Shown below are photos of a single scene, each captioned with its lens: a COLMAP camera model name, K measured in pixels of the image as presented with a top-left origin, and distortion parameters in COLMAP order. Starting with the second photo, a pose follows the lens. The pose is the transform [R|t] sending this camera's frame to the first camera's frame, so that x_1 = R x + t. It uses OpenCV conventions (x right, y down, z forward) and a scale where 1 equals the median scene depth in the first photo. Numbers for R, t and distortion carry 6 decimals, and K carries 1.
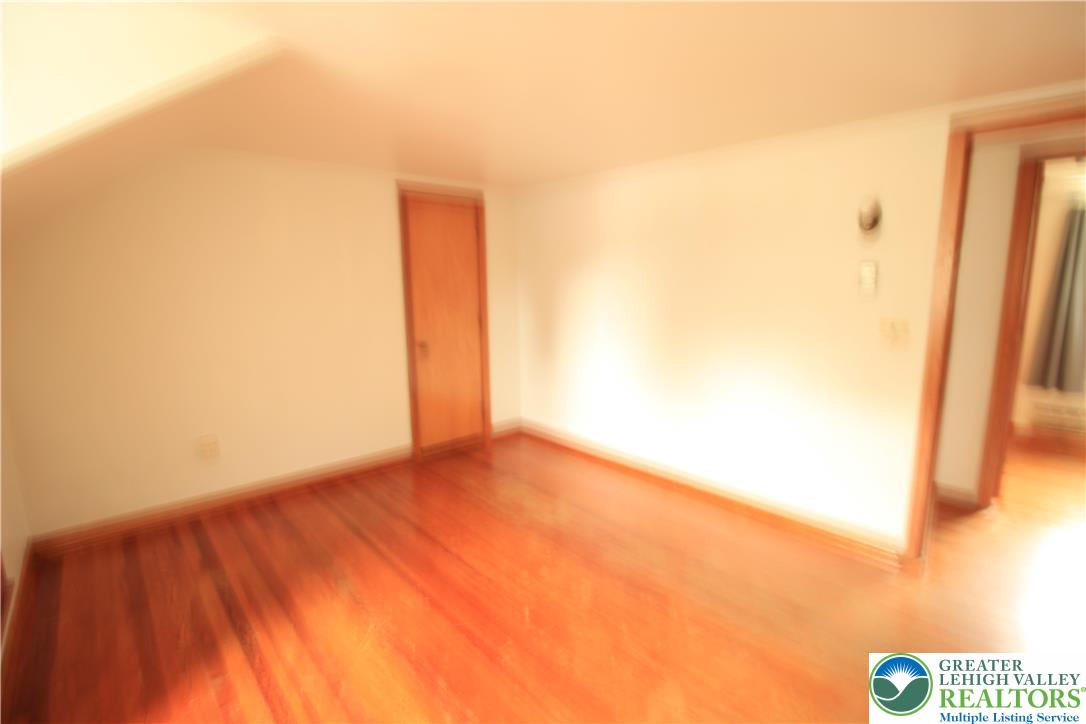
lens RADIAL K [[514.5, 0, 547.4], [0, 514.5, 365.9], [0, 0, 1]] dist [-0.001669, -0.014082]
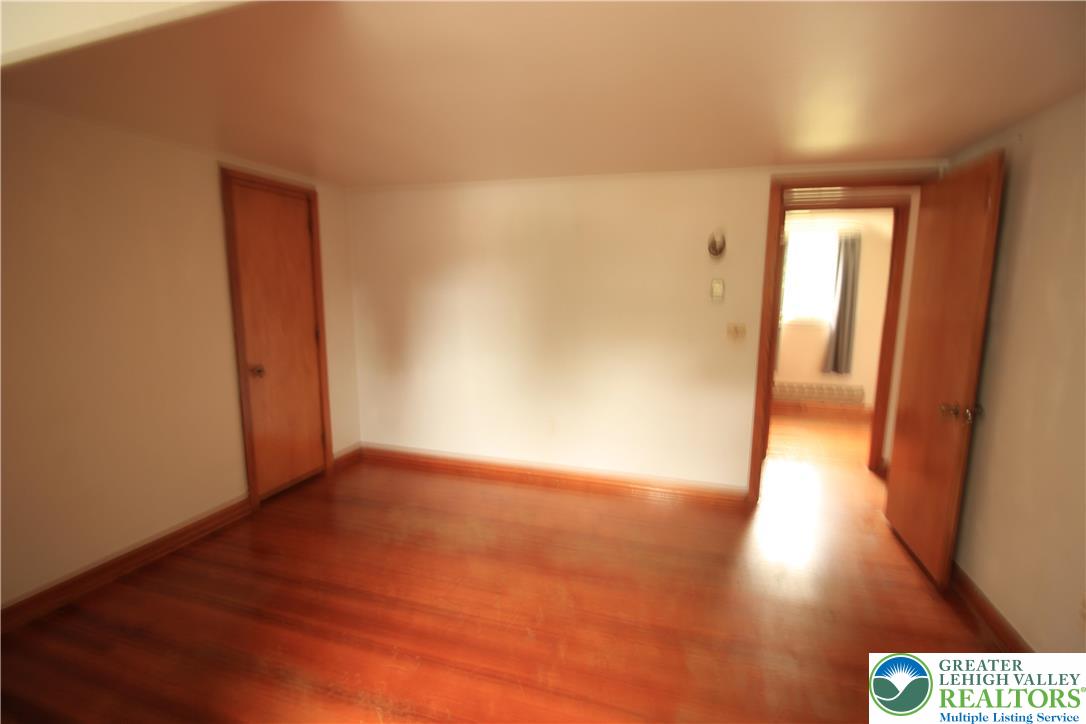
lens RADIAL K [[514.5, 0, 547.4], [0, 514.5, 365.9], [0, 0, 1]] dist [-0.001669, -0.014082]
pose [[0.859237, -0.075571, 0.505965, -0.258519], [0.070777, 0.997078, 0.028730, -0.035198], [-0.506658, 0.011124, 0.862075, 0.065001]]
